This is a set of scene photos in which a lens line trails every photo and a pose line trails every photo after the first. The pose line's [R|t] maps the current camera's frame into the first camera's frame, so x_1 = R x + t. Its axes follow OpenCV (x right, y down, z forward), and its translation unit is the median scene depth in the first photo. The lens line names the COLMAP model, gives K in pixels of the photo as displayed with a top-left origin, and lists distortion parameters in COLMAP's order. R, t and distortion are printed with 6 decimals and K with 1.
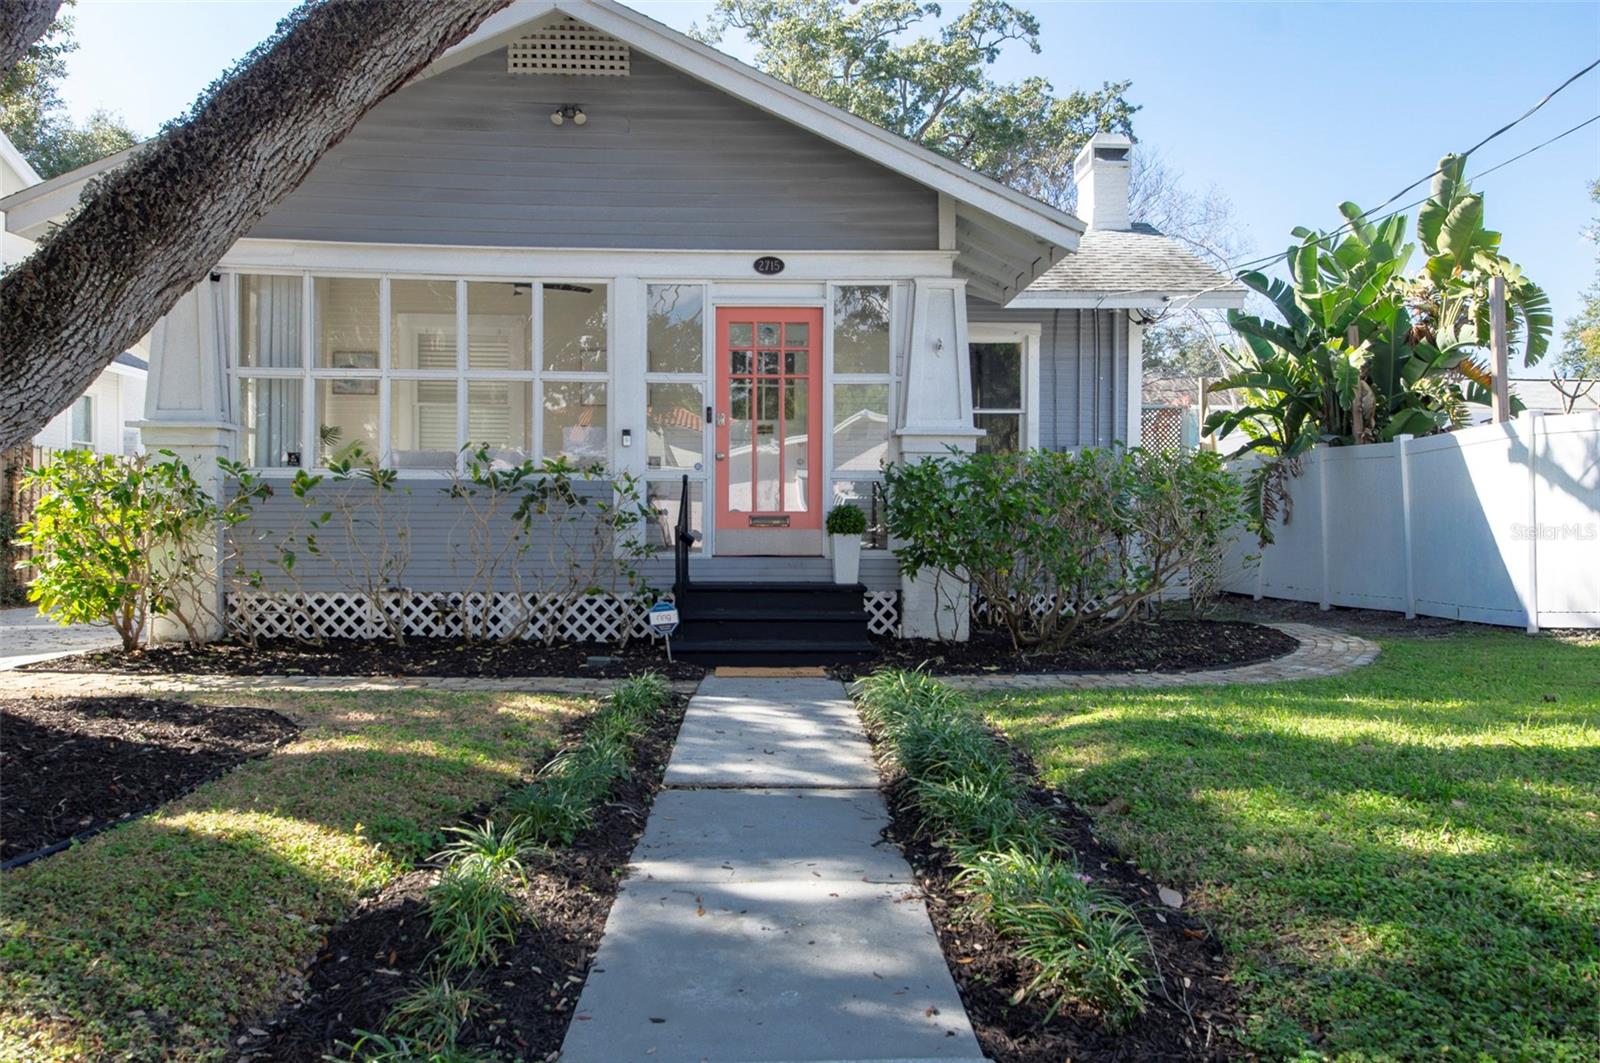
lens RADIAL K [[1216.5, 0, 800.0], [0, 1216.5, 531.5], [0, 0, 1]] dist [0.018156, -0.004915]
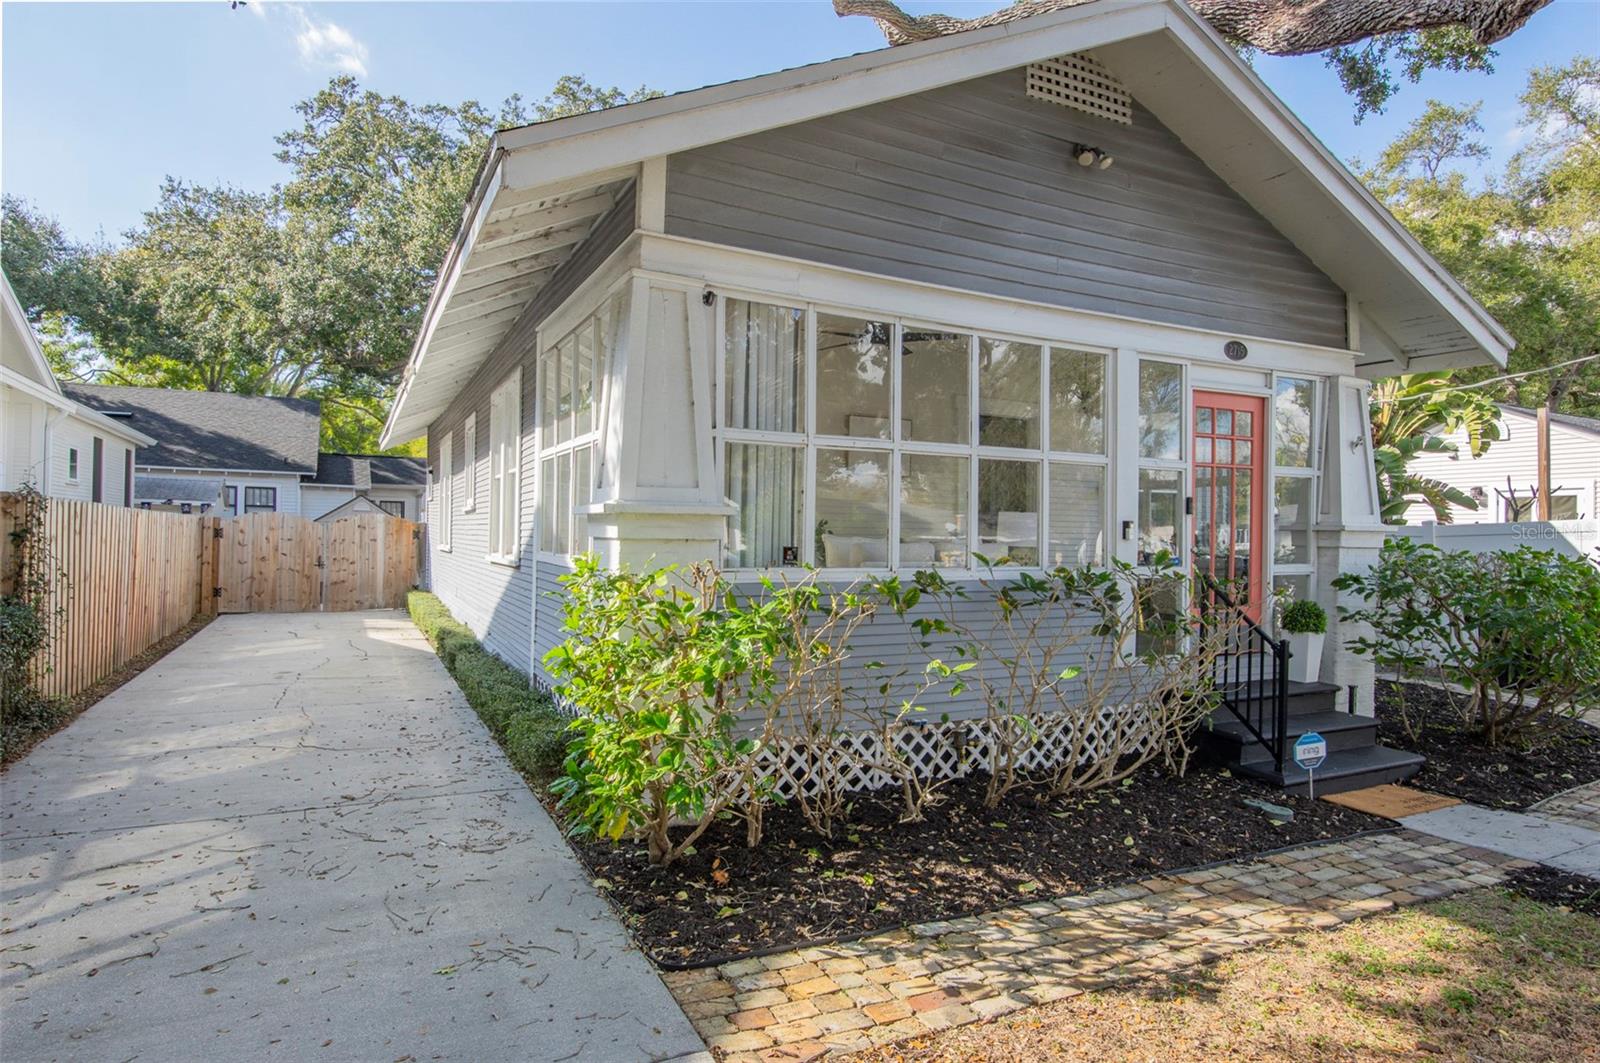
lens RADIAL K [[909.2, 0, 796.6], [0, 909.2, 530.7], [0, 0, 1]] dist [0.004657, -0.014143]
pose [[0.913488, 0.009502, 0.406755, -0.628817], [-0.006200, 0.999936, -0.009434, -0.068586], [-0.406818, 0.006096, 0.913489, 0.491691]]
